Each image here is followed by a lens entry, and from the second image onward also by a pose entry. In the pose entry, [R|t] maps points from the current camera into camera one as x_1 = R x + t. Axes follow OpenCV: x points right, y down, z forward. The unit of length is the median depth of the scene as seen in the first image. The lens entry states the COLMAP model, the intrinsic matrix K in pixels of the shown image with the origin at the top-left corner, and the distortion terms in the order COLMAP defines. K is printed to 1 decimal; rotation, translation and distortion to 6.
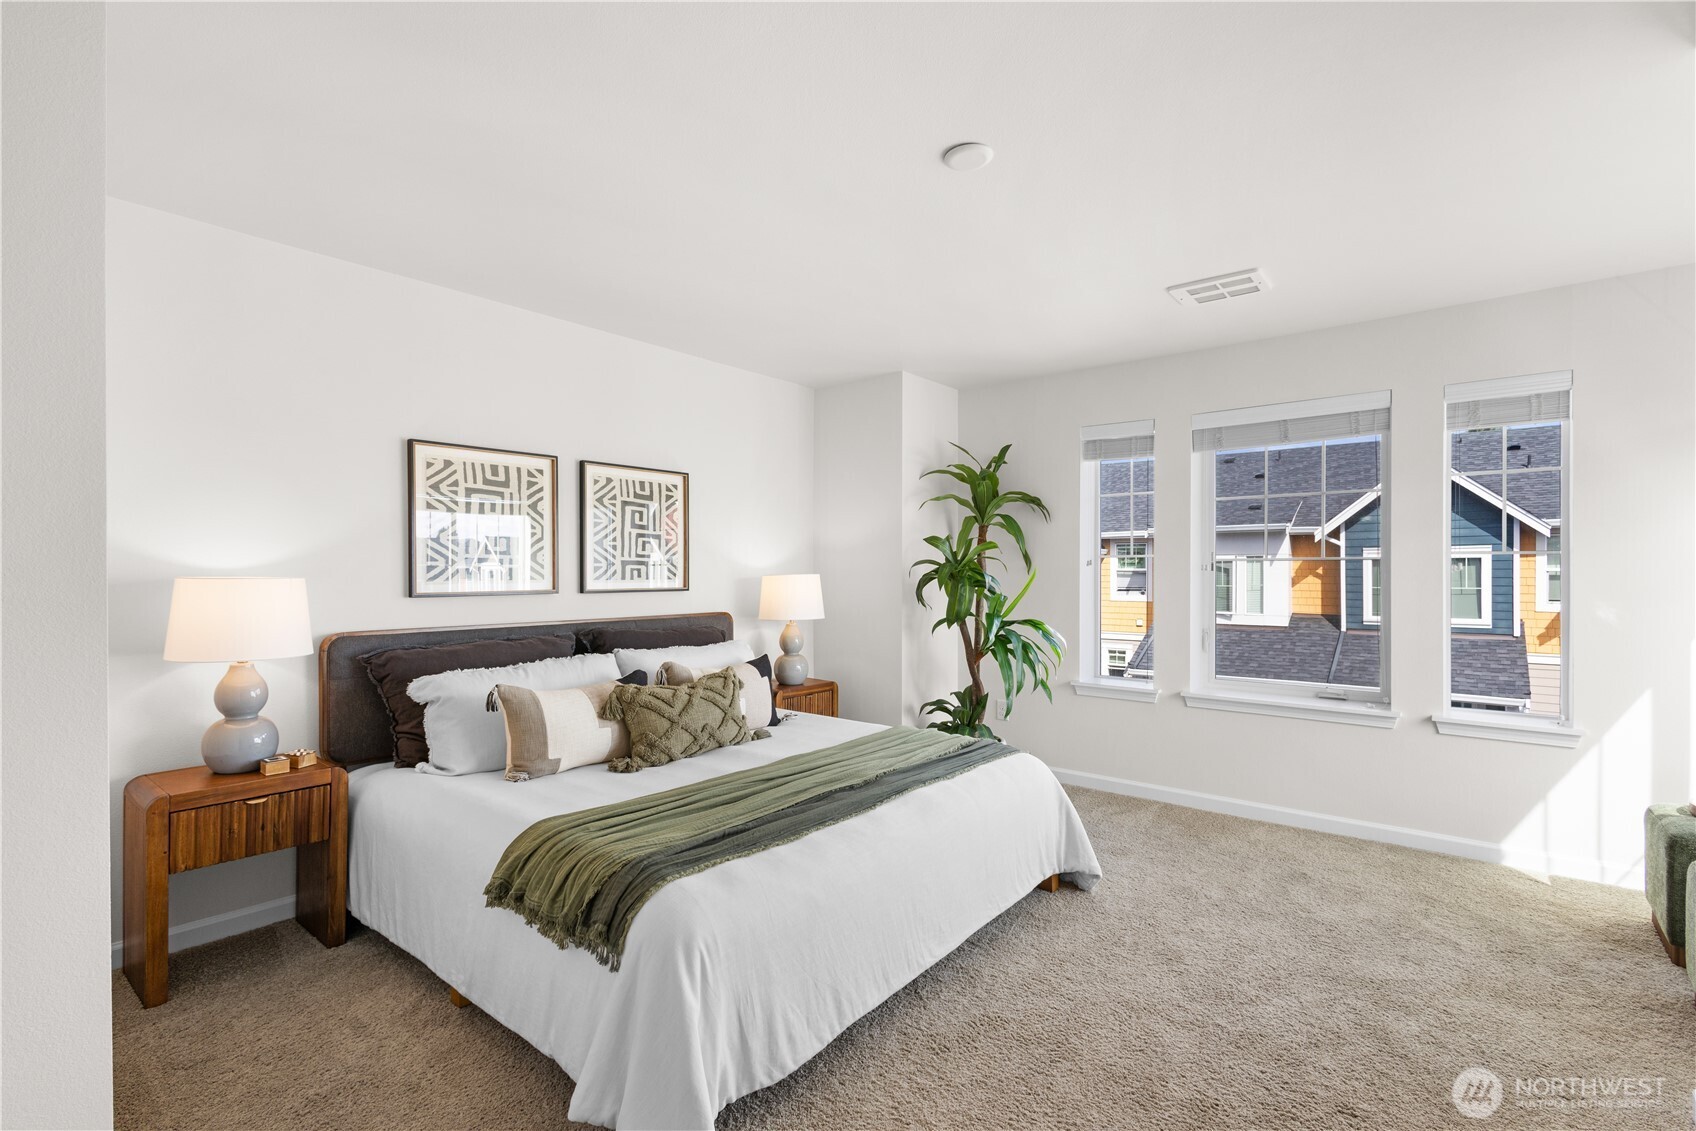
lens RADIAL K [[778.6, 0, 842.4], [0, 778.6, 570.8], [0, 0, 1]] dist [0.005724, -0.001303]
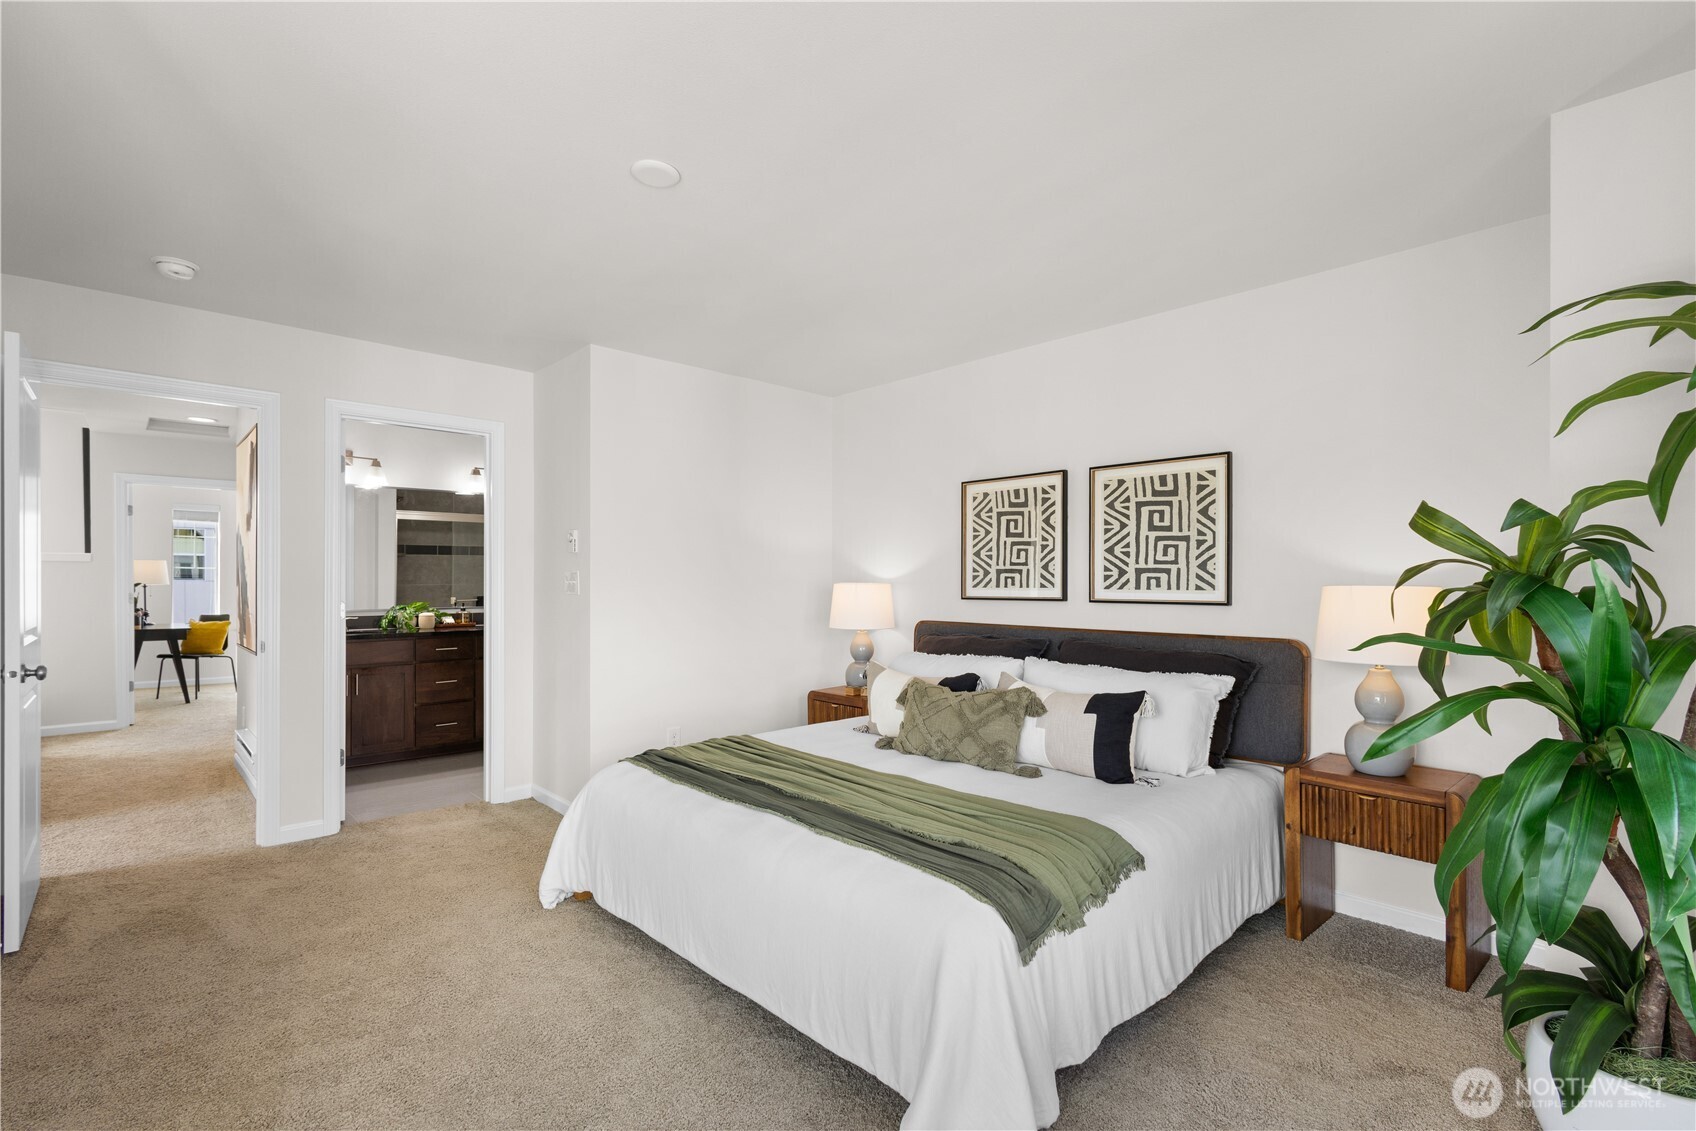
lens RADIAL K [[778.6, 0, 855.1], [0, 778.6, 571.2], [0, 0, 1]] dist [0.005724, -0.001303]
pose [[-0.120104, -0.014960, -0.992649, 0.741404], [-0.003346, 0.999887, -0.014664, 0.005225], [0.992756, 0.001561, -0.120141, 0.895857]]
